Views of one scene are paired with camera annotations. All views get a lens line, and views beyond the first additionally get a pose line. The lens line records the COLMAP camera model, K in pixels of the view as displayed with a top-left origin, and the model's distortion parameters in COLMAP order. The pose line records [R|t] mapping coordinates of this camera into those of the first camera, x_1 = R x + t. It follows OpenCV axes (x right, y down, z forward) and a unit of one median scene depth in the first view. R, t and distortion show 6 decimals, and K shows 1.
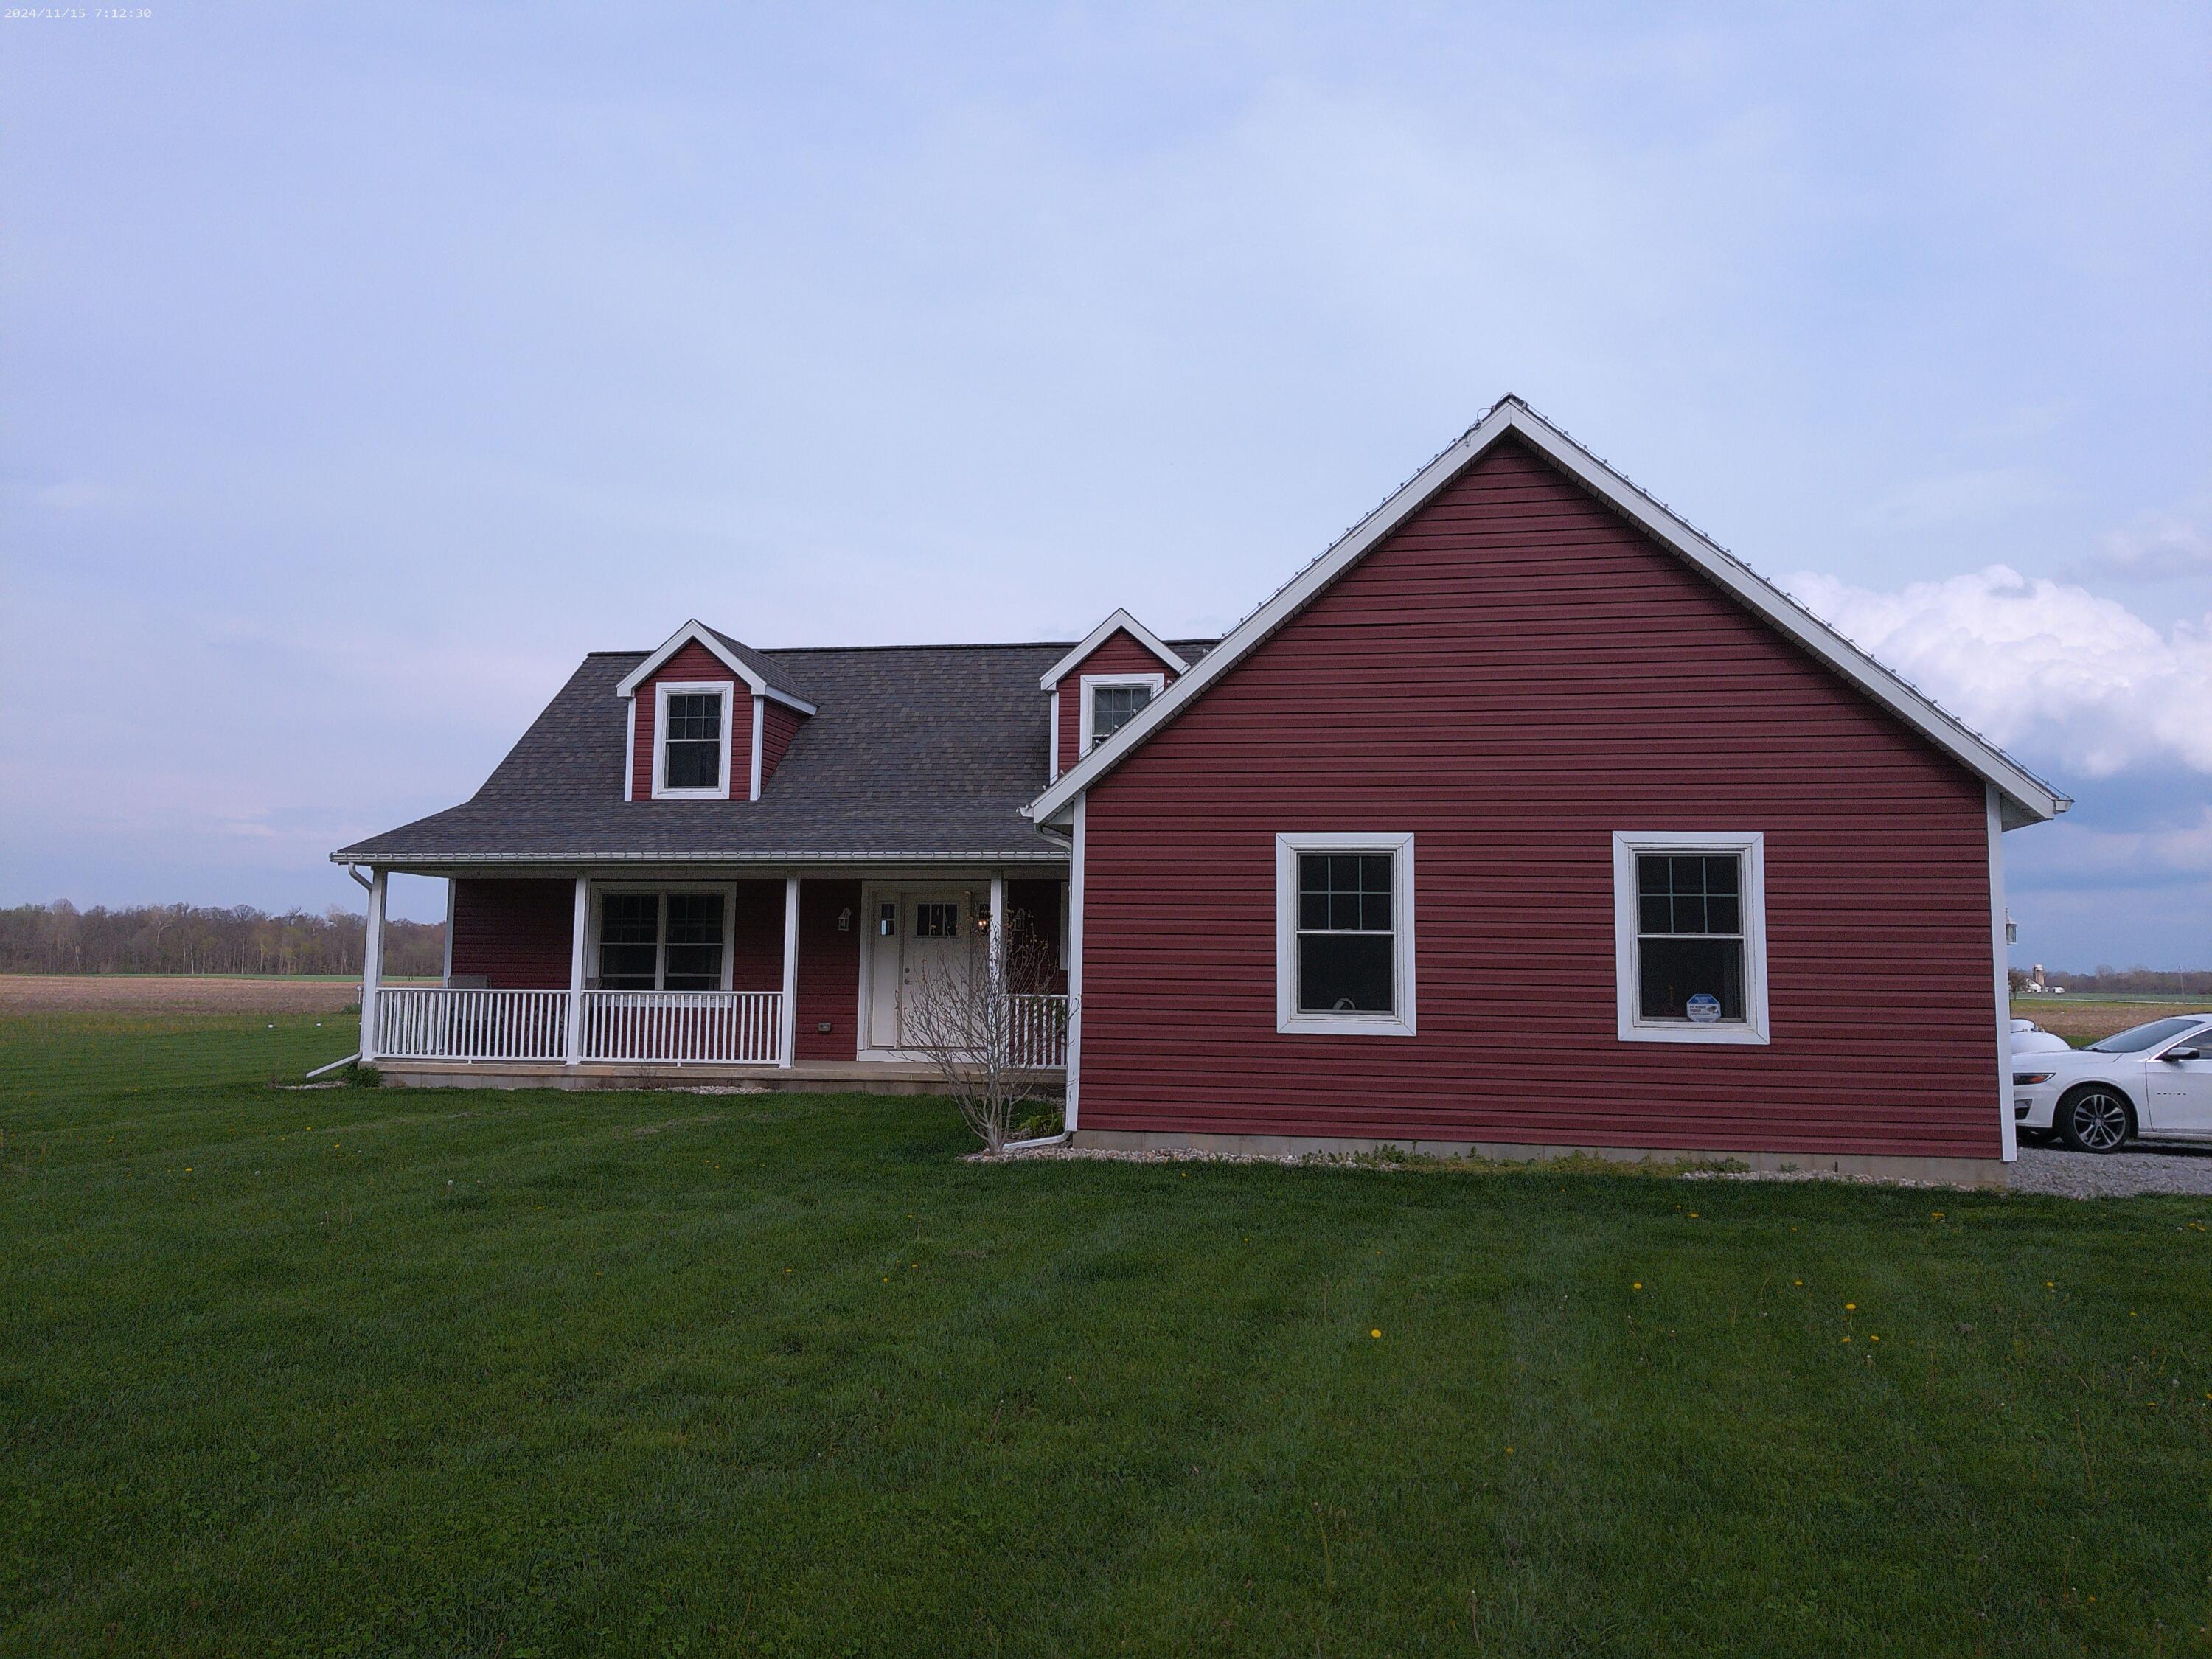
lens RADIAL K [[1705.5, 0, 1141.6], [0, 1705.5, 791.4], [0, 0, 1]] dist [0.111383, -0.200003]
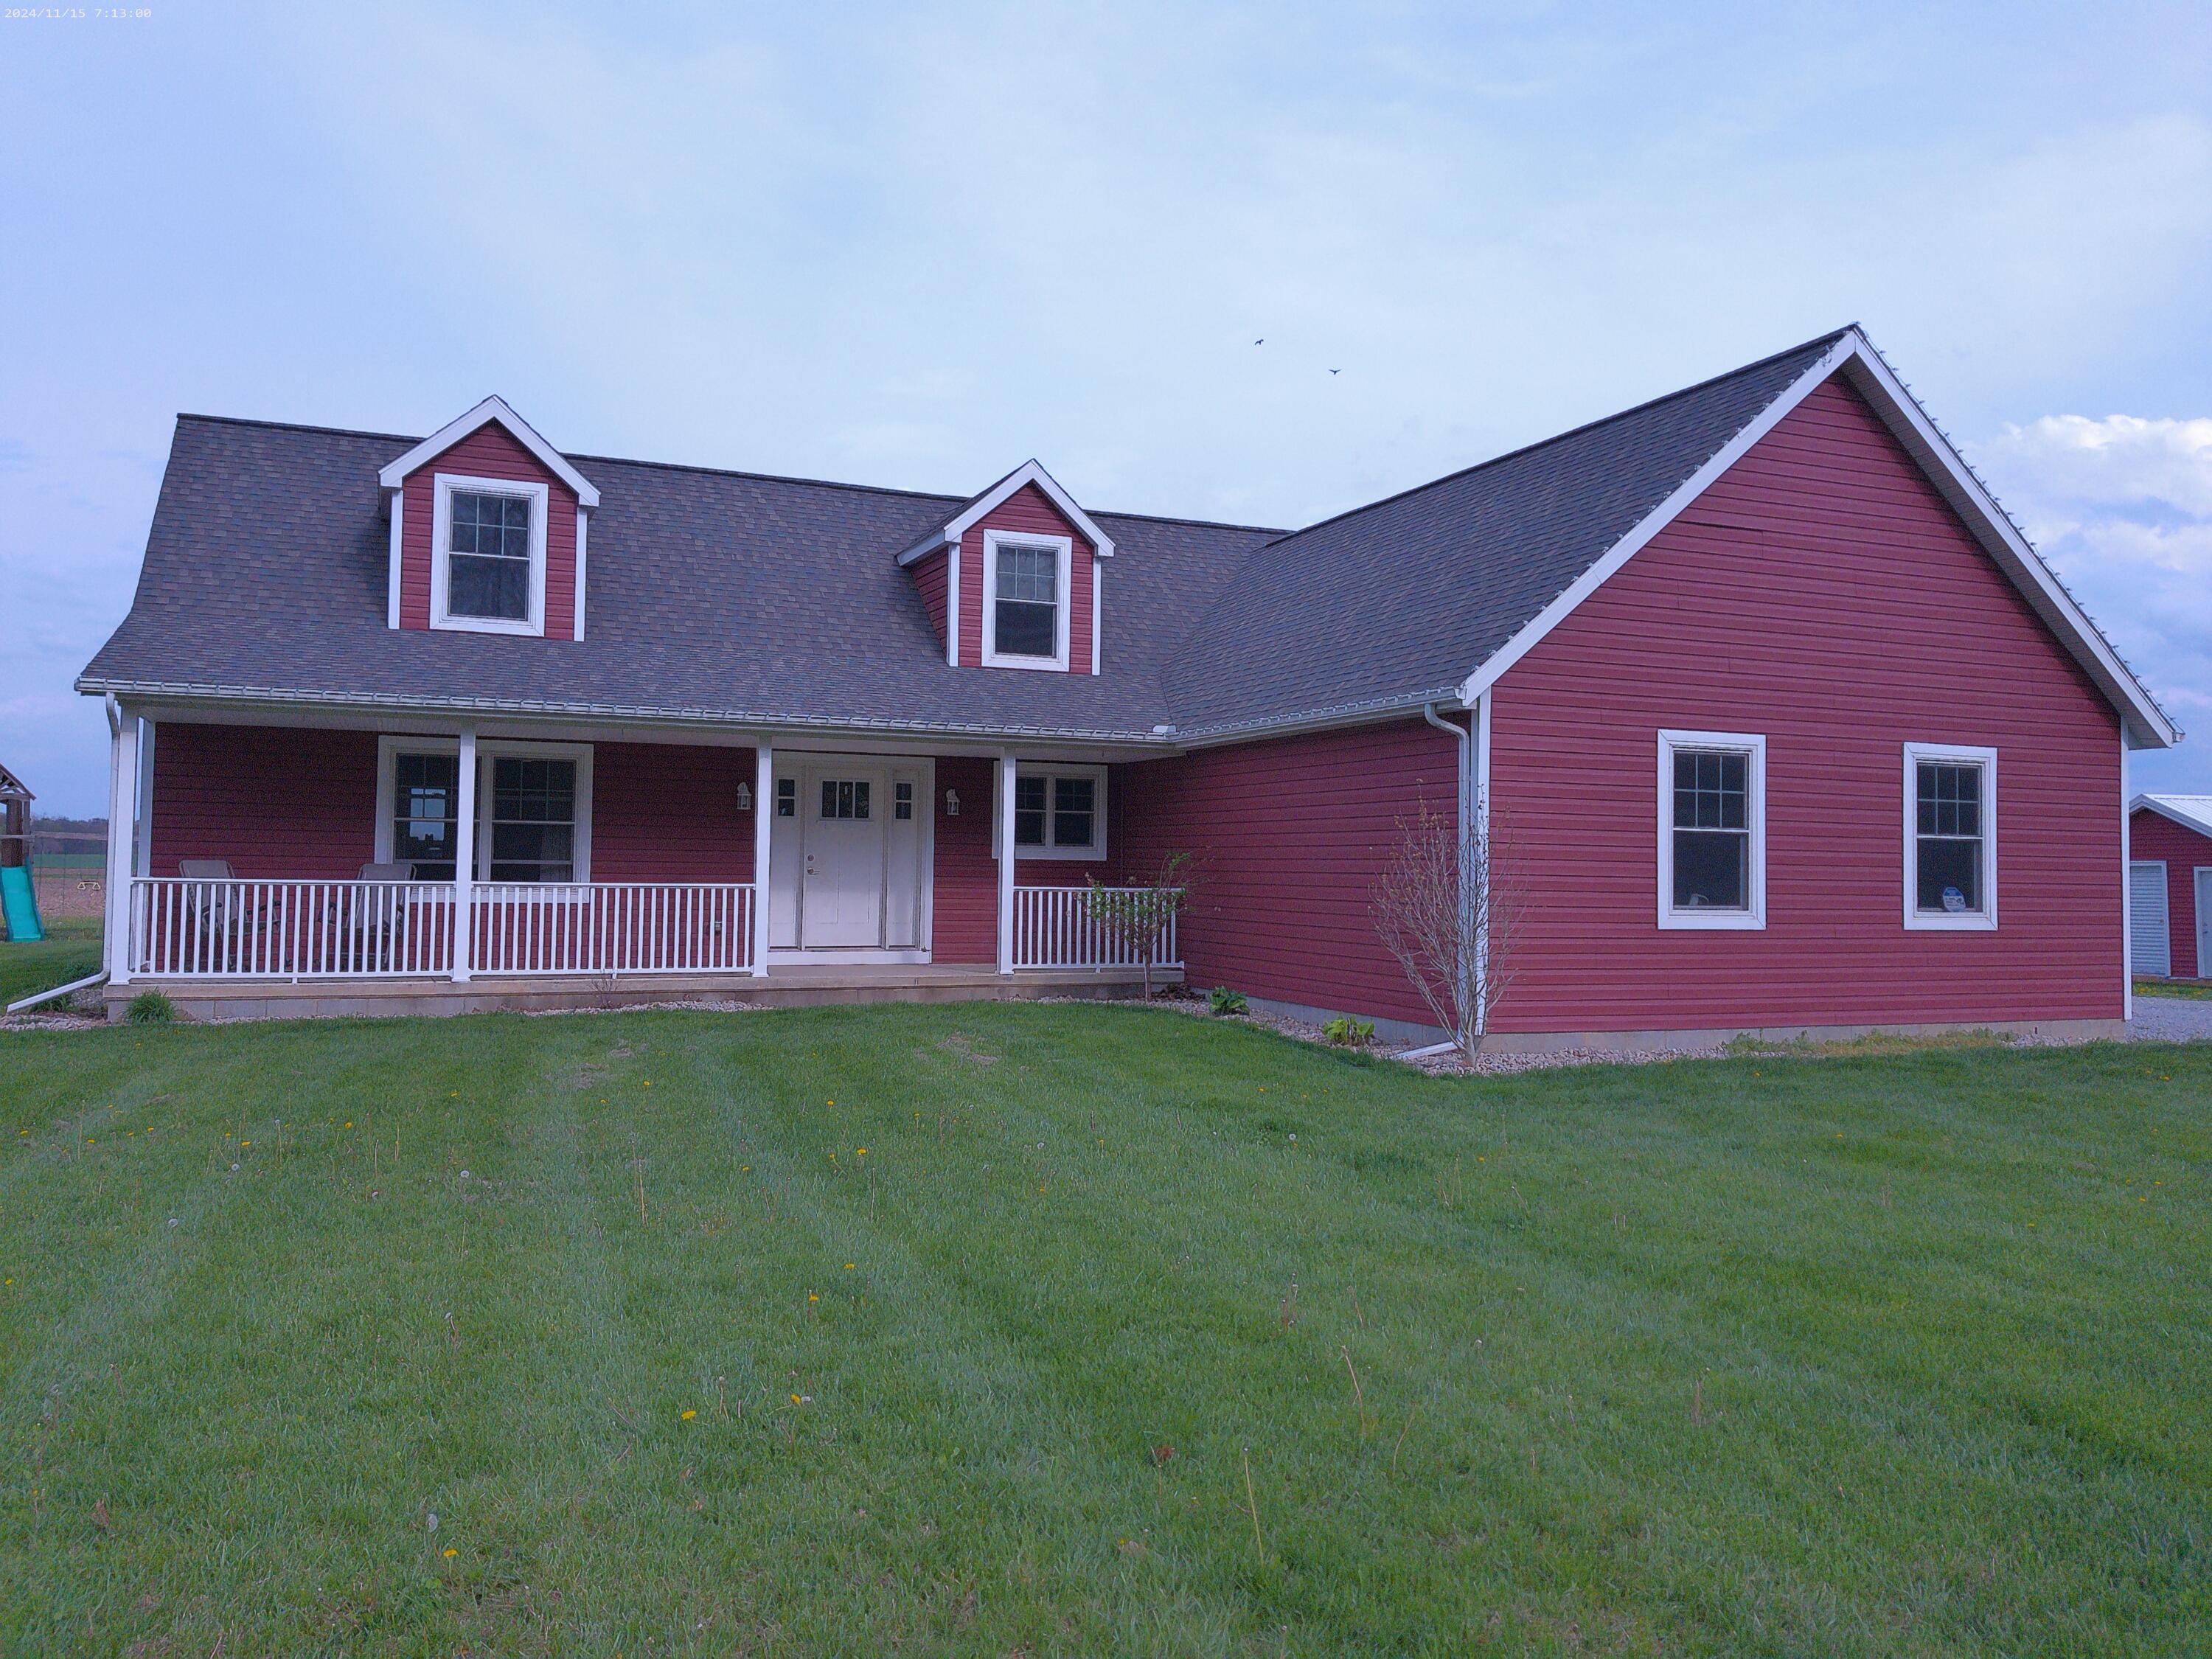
lens RADIAL K [[1705.5, 0, 1141.6], [0, 1705.5, 791.4], [0, 0, 1]] dist [0.111383, -0.200003]
pose [[0.842089, 0.025810, 0.538721, -0.486824], [-0.063446, 0.996660, 0.051424, 0.019169], [-0.535594, -0.077483, 0.840913, 0.216511]]
